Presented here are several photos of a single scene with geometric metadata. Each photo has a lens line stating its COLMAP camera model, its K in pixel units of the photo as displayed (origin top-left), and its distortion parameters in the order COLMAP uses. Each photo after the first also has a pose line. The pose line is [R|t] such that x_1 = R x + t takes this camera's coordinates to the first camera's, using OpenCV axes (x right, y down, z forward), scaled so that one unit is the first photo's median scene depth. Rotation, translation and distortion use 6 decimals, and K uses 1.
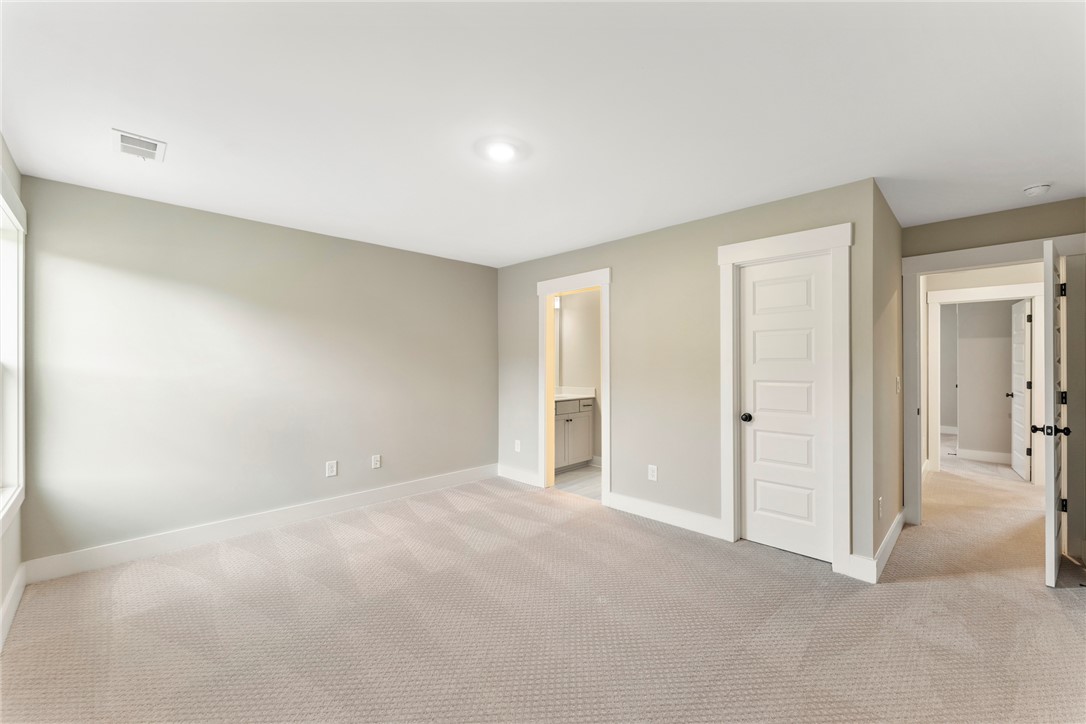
lens RADIAL K [[435.4, 0, 540.0], [0, 435.4, 365.4], [0, 0, 1]] dist [-0.002769, -0.000223]
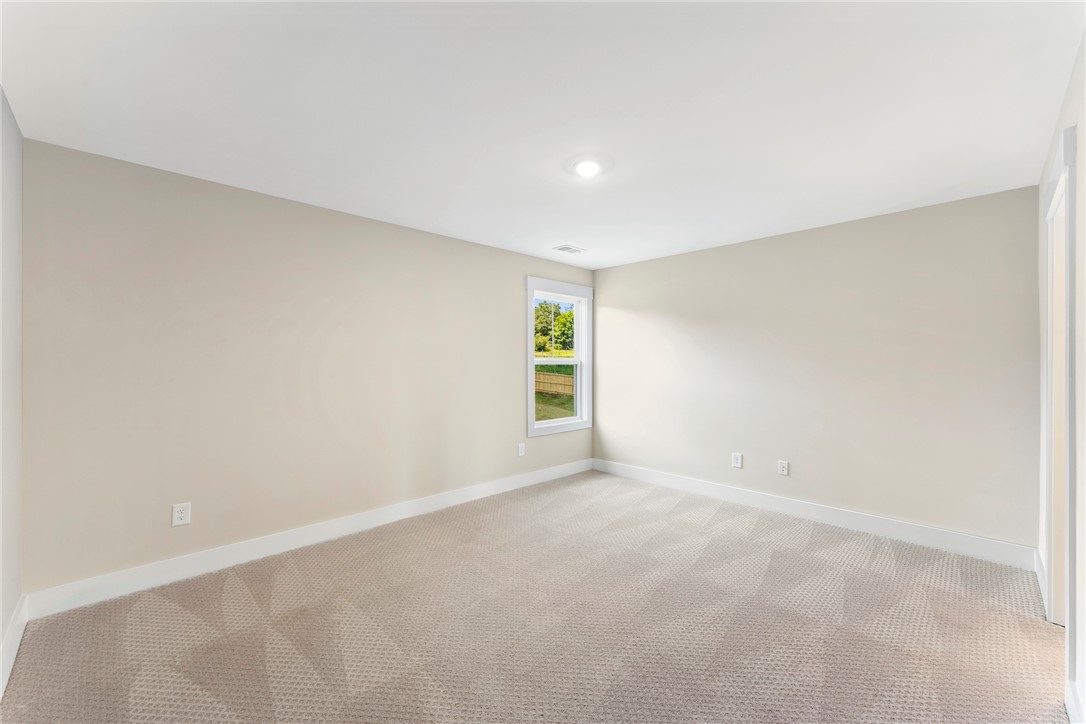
lens RADIAL K [[435.4, 0, 550.9], [0, 435.4, 364.4], [0, 0, 1]] dist [-0.002769, -0.000223]
pose [[-0.015003, 0.006161, -0.999868, 0.640335], [0.002703, 0.999978, 0.006121, -0.010929], [0.999884, -0.002611, -0.015019, 0.581351]]
